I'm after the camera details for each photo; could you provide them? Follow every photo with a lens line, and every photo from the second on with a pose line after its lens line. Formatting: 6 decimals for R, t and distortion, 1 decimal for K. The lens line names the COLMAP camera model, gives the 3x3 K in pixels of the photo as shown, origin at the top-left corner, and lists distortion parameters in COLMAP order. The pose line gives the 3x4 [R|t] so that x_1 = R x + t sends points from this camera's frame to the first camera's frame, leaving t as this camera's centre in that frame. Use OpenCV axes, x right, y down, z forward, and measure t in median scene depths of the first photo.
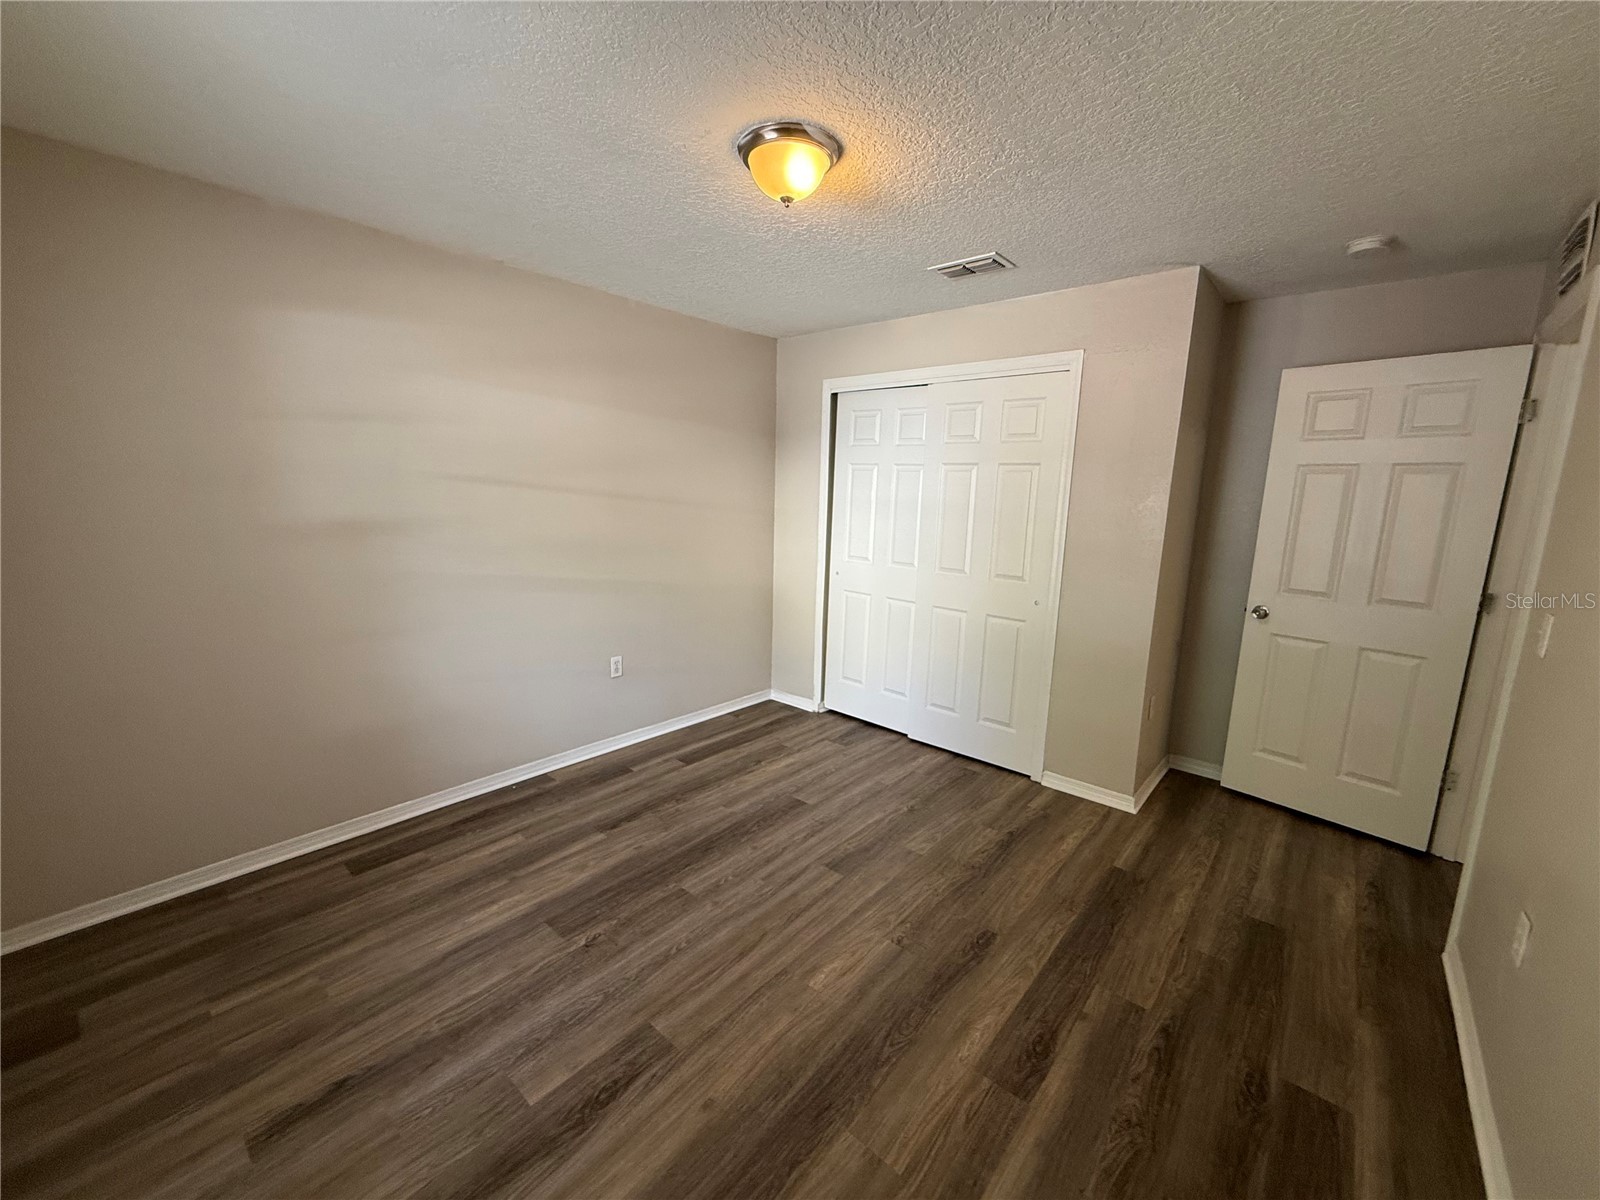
lens RADIAL K [[637.2, 0, 798.3], [0, 637.2, 589.7], [0, 0, 1]] dist [0.000095, 0.000207]
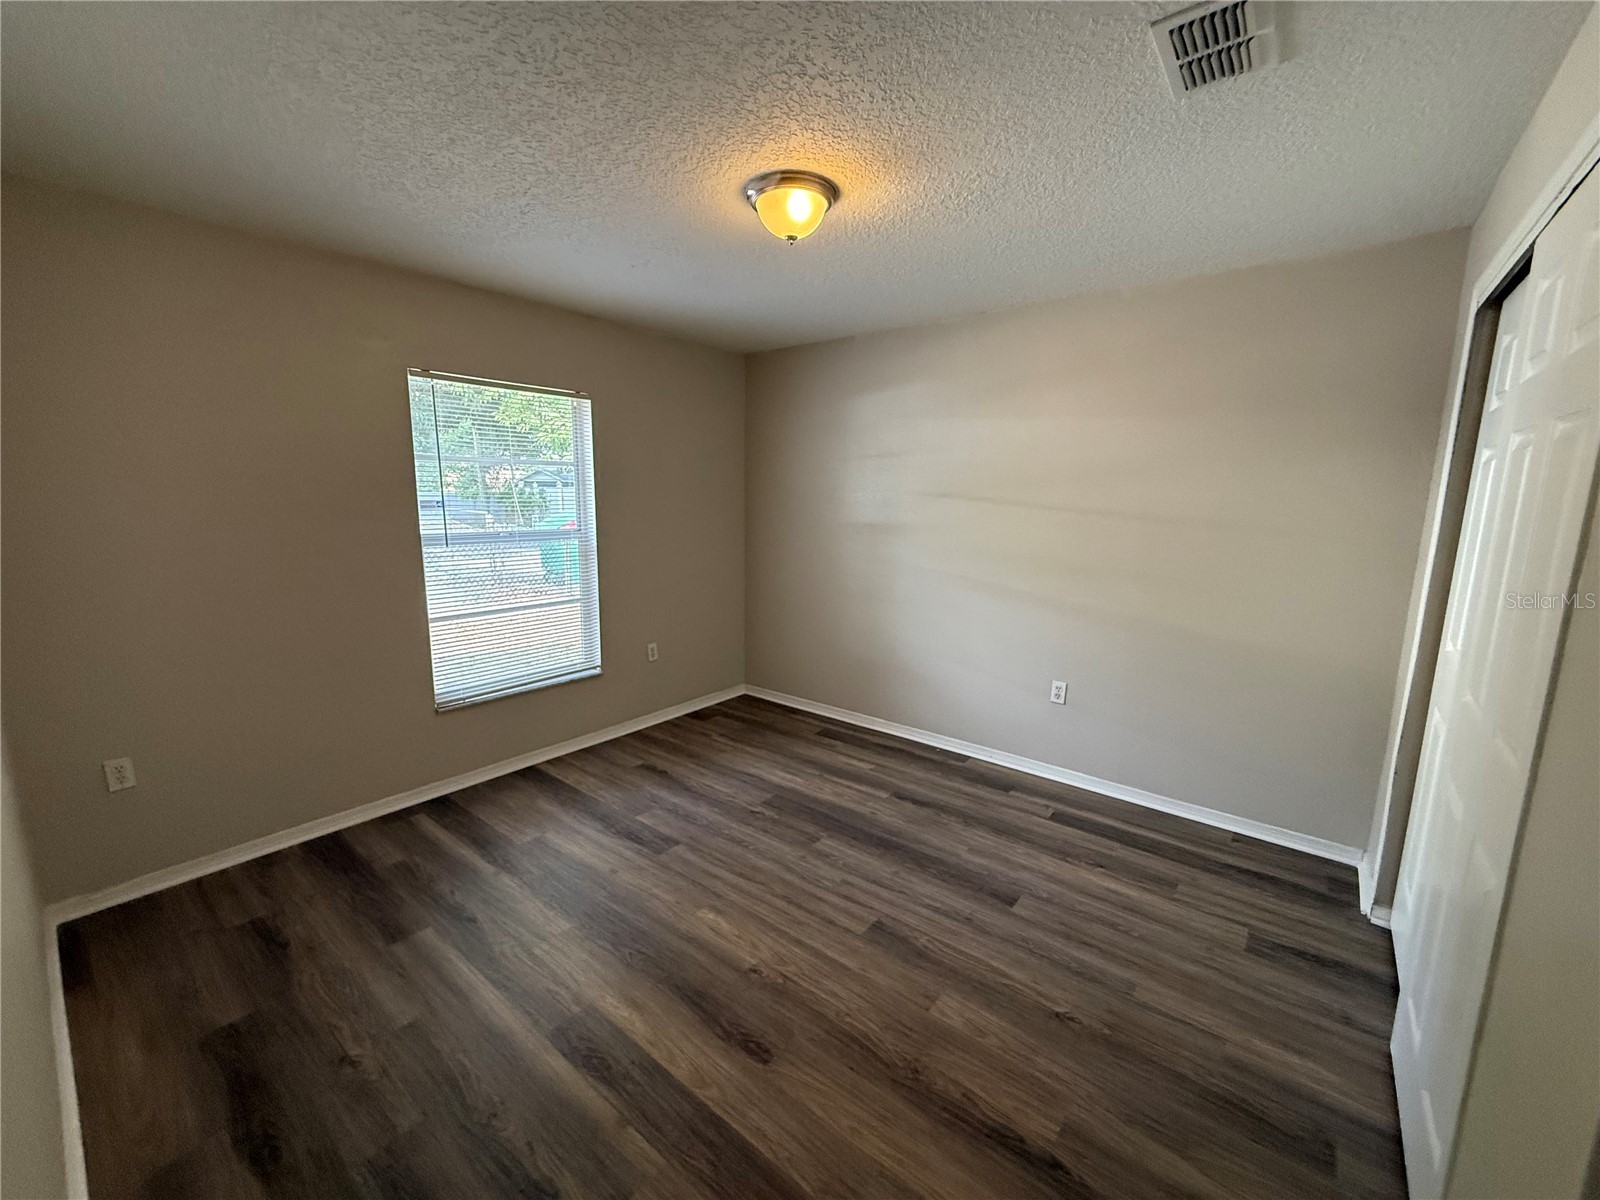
lens RADIAL K [[637.2, 0, 811.0], [0, 637.2, 611.3], [0, 0, 1]] dist [0.000095, 0.000207]
pose [[0.044381, 0.157601, -0.986505, 0.859198], [-0.169849, 0.974292, 0.148009, -0.103791], [0.984470, 0.160989, 0.070008, 0.790993]]
